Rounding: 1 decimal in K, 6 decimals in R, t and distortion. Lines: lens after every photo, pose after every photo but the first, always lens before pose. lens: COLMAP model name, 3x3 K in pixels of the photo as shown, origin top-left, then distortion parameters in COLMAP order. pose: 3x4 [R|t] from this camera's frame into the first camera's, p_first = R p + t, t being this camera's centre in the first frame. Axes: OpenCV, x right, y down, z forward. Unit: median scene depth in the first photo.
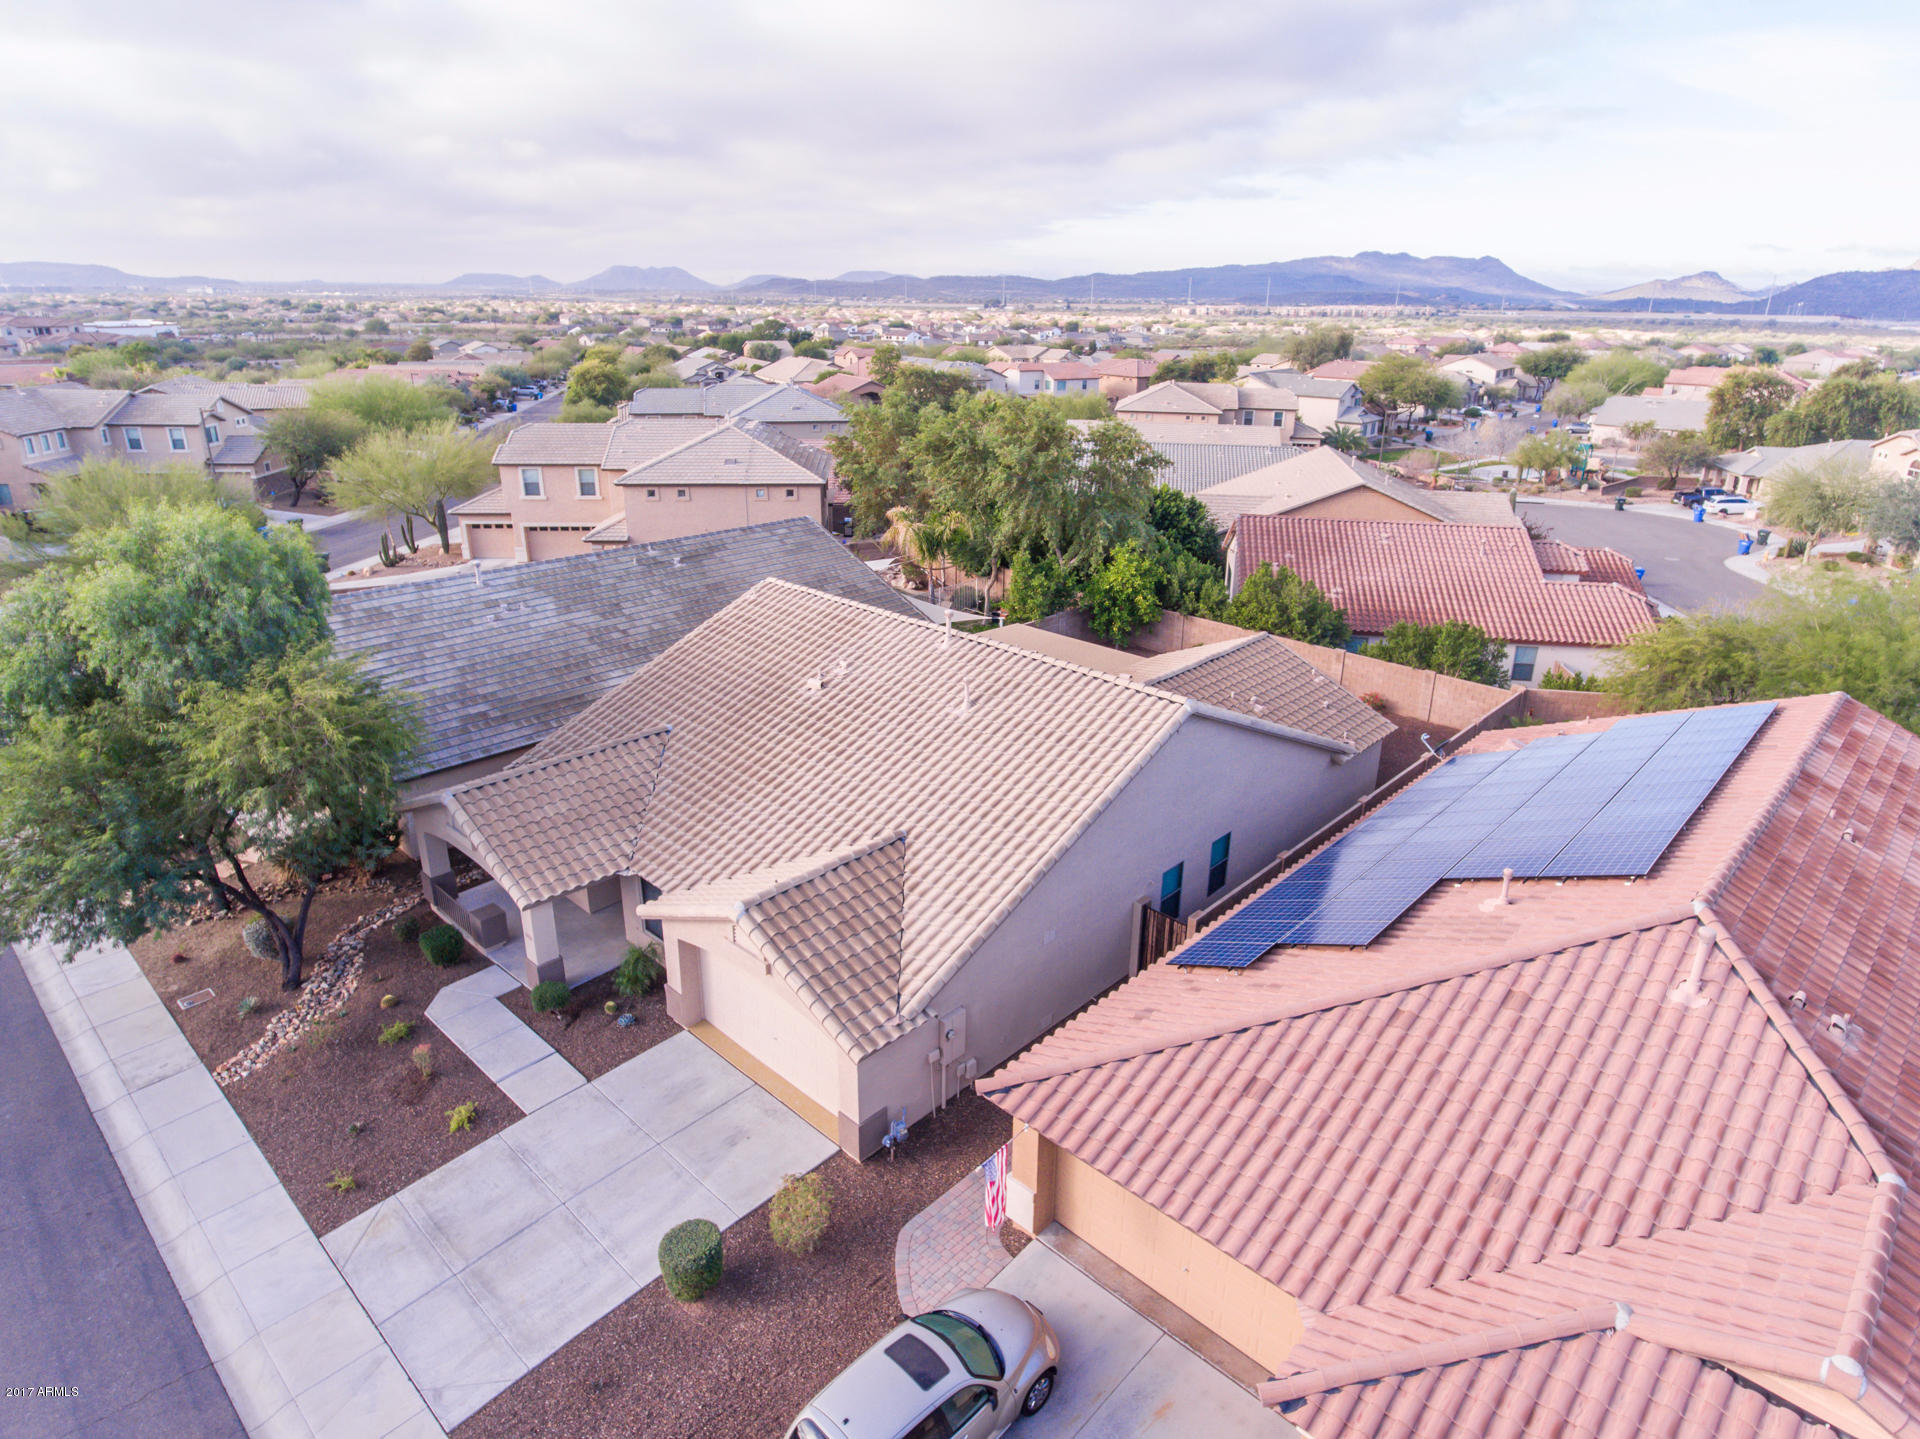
lens RADIAL K [[1132.6, 0, 981.1], [0, 1132.6, 687.5], [0, 0, 1]] dist [-0.003168, 0.002223]
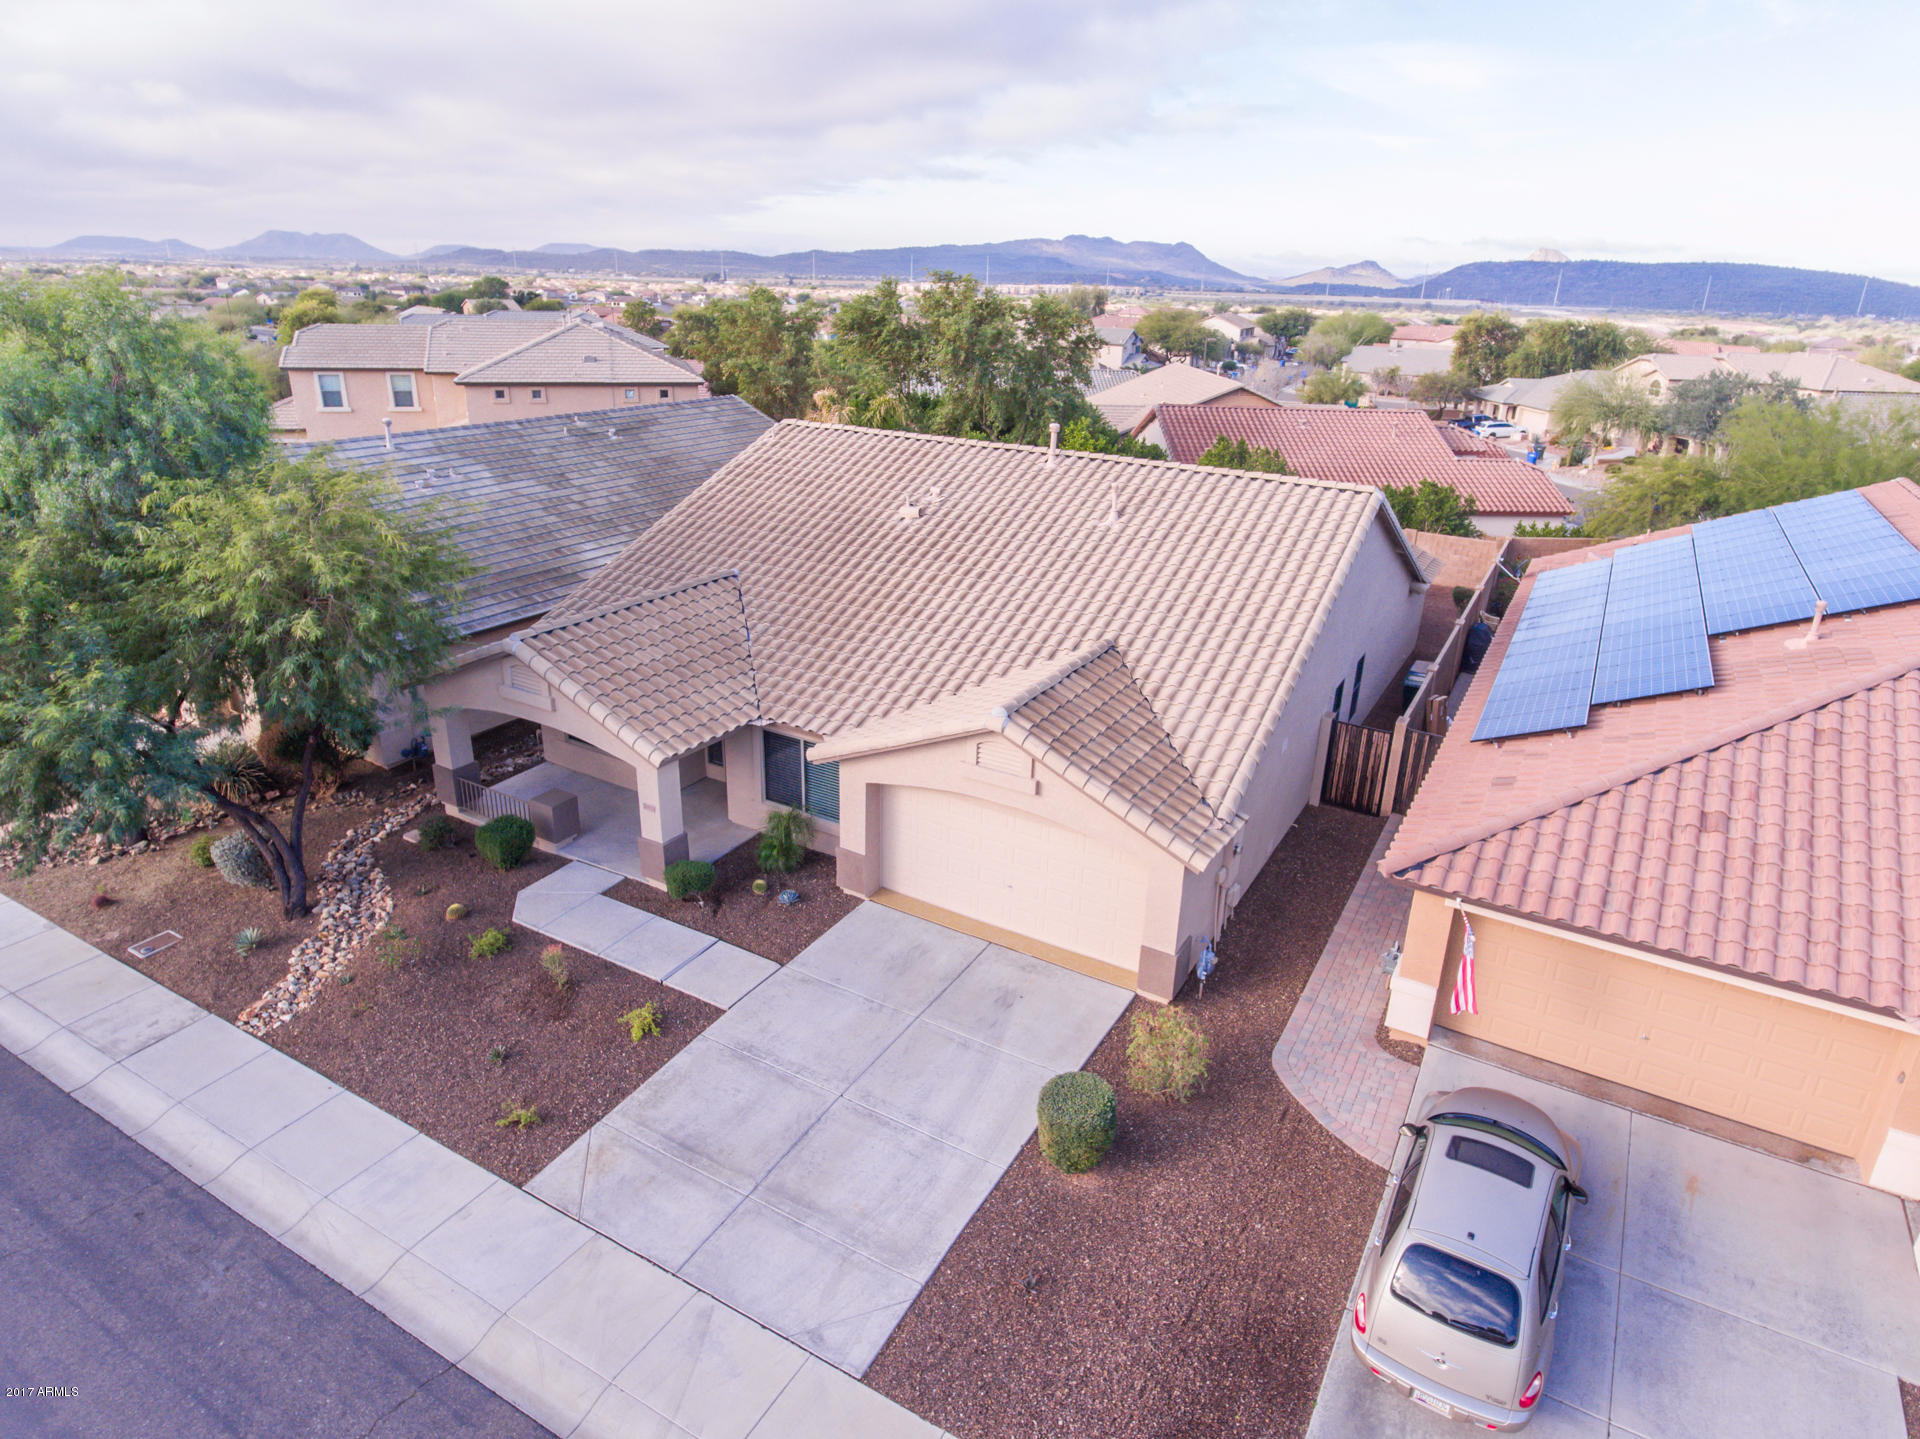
lens RADIAL K [[1132.6, 0, 981.1], [0, 1132.6, 687.5], [0, 0, 1]] dist [-0.003168, 0.002223]
pose [[0.972523, -0.064344, 0.223740, -0.226515], [0.060682, 0.997887, 0.023212, 0.086494], [-0.224761, -0.008997, 0.974372, 0.118291]]
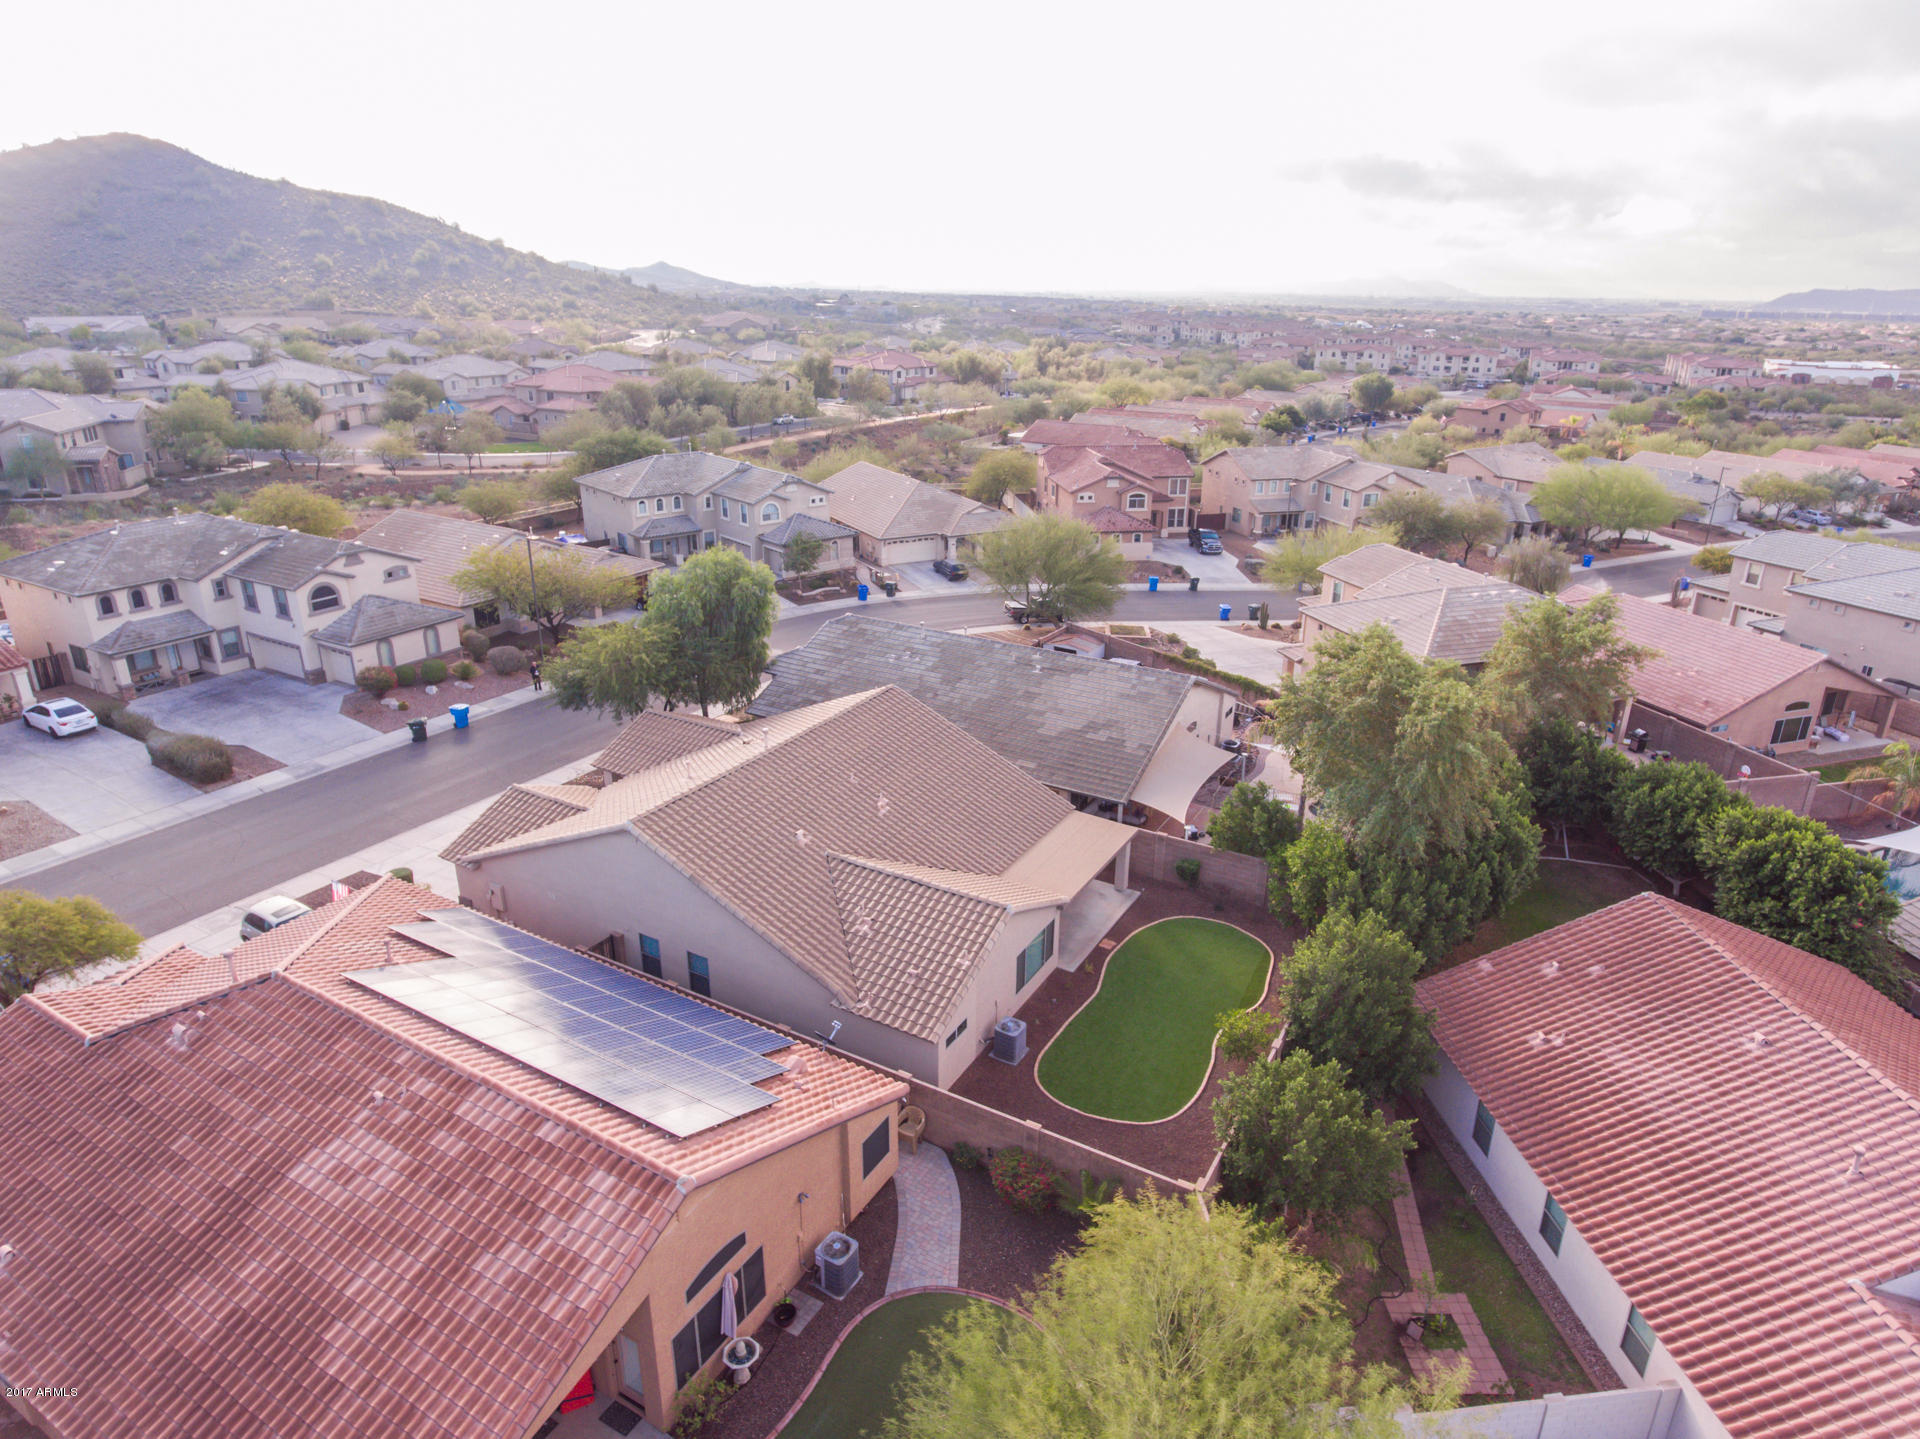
lens RADIAL K [[1126.8, 0, 979.4], [0, 1126.8, 713.3], [0, 0, 1]] dist [-0.004465, 0.003013]
pose [[0.229494, 0.339438, -0.912203, 1.023806], [-0.336719, 0.907035, 0.252802, -0.413981], [0.913210, 0.249139, 0.322454, 0.601848]]
